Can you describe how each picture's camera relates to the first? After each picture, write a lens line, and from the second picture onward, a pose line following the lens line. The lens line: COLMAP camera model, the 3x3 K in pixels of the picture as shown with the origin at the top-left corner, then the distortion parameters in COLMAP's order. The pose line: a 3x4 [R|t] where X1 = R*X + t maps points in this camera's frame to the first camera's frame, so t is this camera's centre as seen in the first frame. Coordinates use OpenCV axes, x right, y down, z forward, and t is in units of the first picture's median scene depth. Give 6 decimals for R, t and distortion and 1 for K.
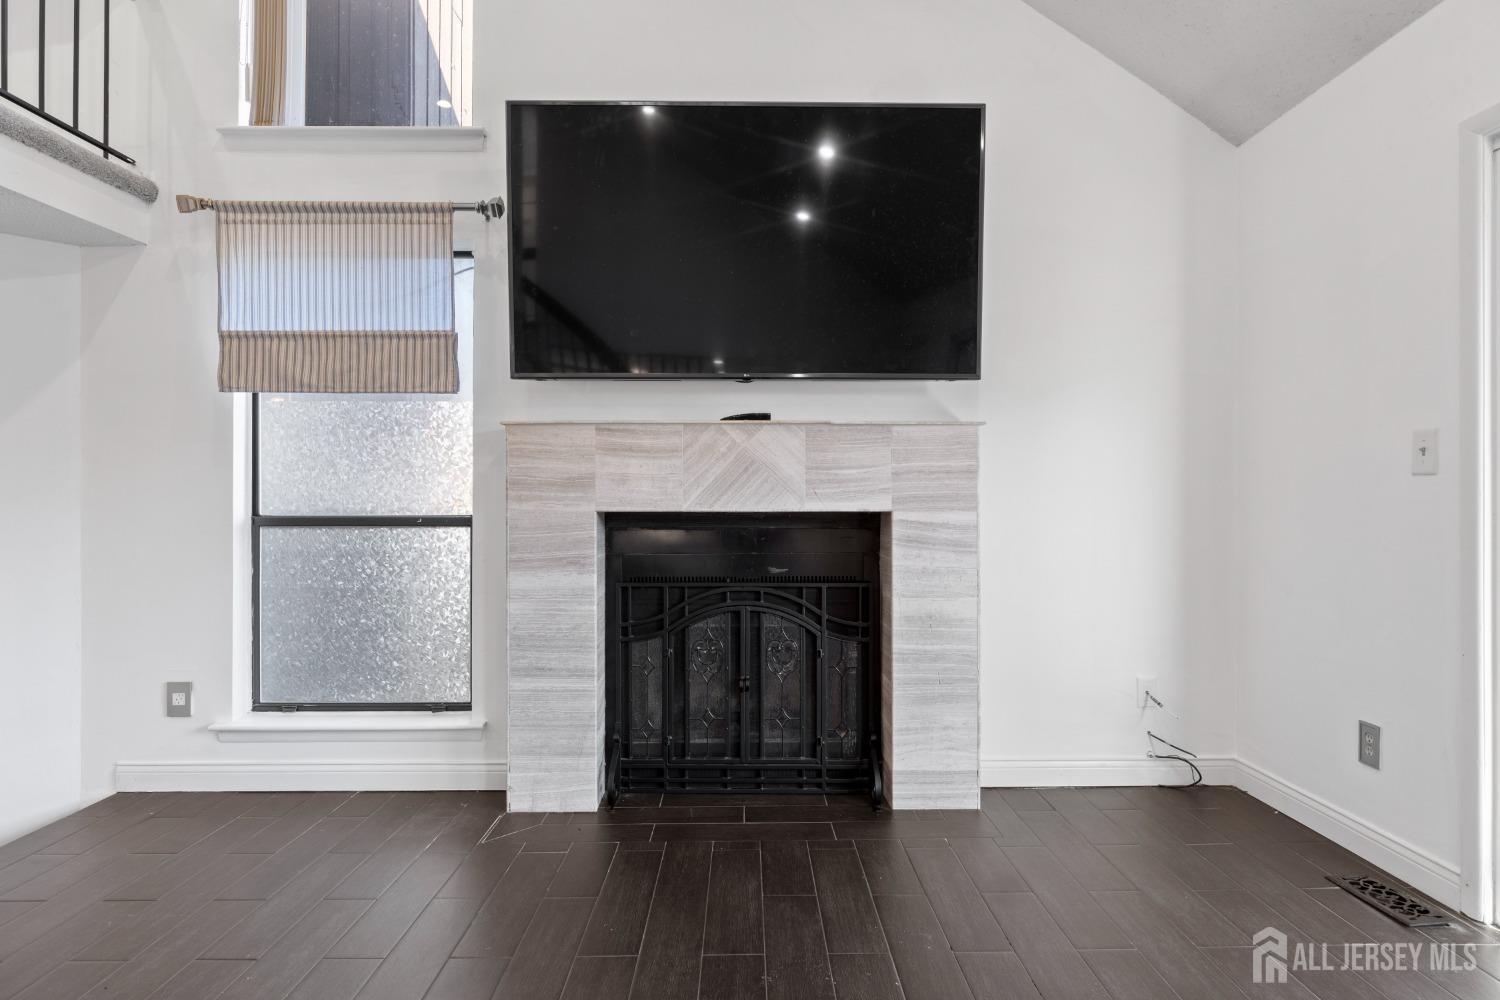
lens RADIAL K [[811.9, 0, 767.5], [0, 811.9, 493.5], [0, 0, 1]] dist [-0.004300, -0.000008]
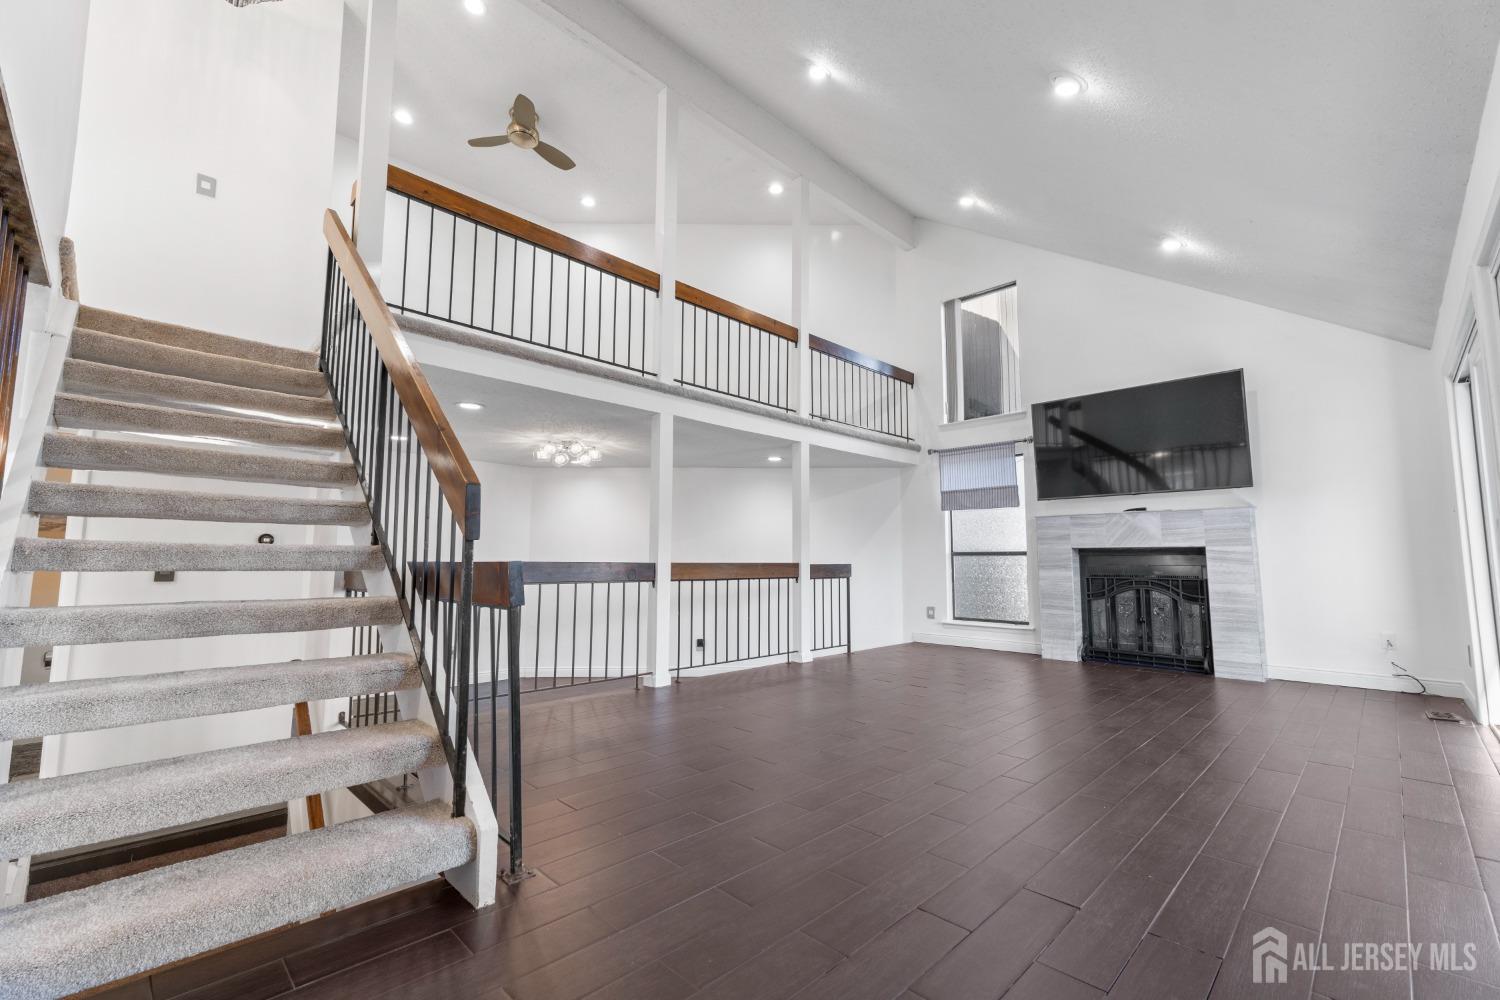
lens RADIAL K [[628.6, 0, 750.0], [0, 628.6, 500.0], [0, 0, 1]] dist [0.001416, 0.000350]
pose [[0.689563, -0.067178, -0.721104, 0.558436], [-0.002837, 0.995430, -0.095447, 0.064990], [0.724221, 0.067863, 0.686221, -1.192167]]
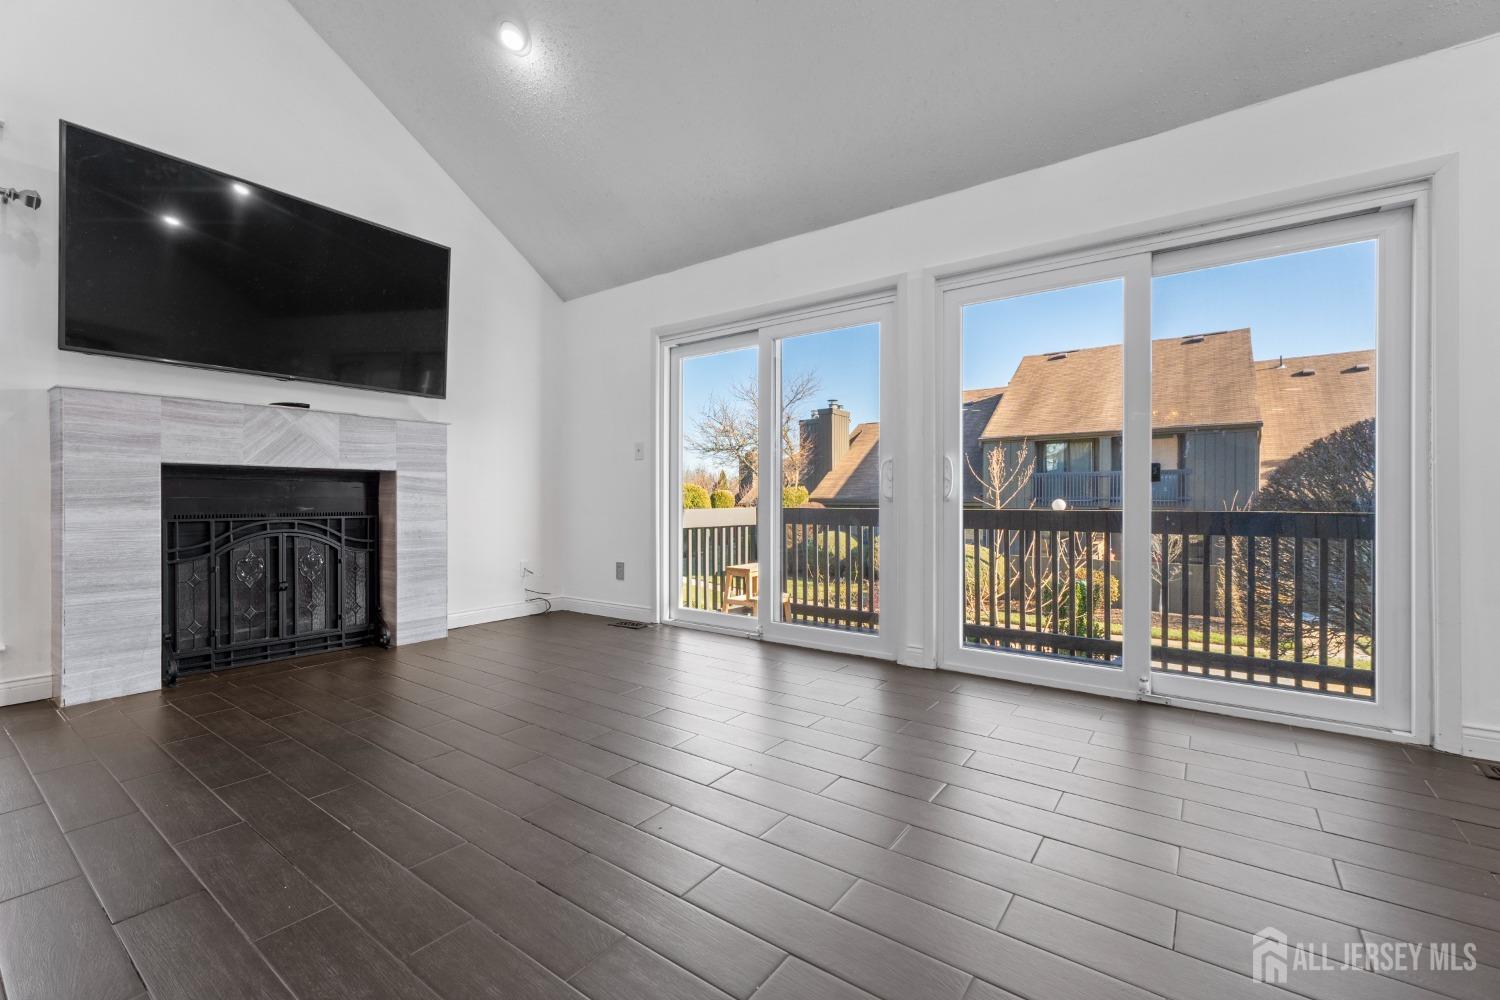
lens RADIAL K [[628.6, 0, 750.0], [0, 628.6, 500.0], [0, 0, 1]] dist [0.001416, 0.000350]
pose [[0.607850, -0.000895, 0.794052, -0.436587], [-0.002375, 0.999993, 0.002945, 0.076909], [-0.794049, -0.003677, 0.607843, -0.383266]]
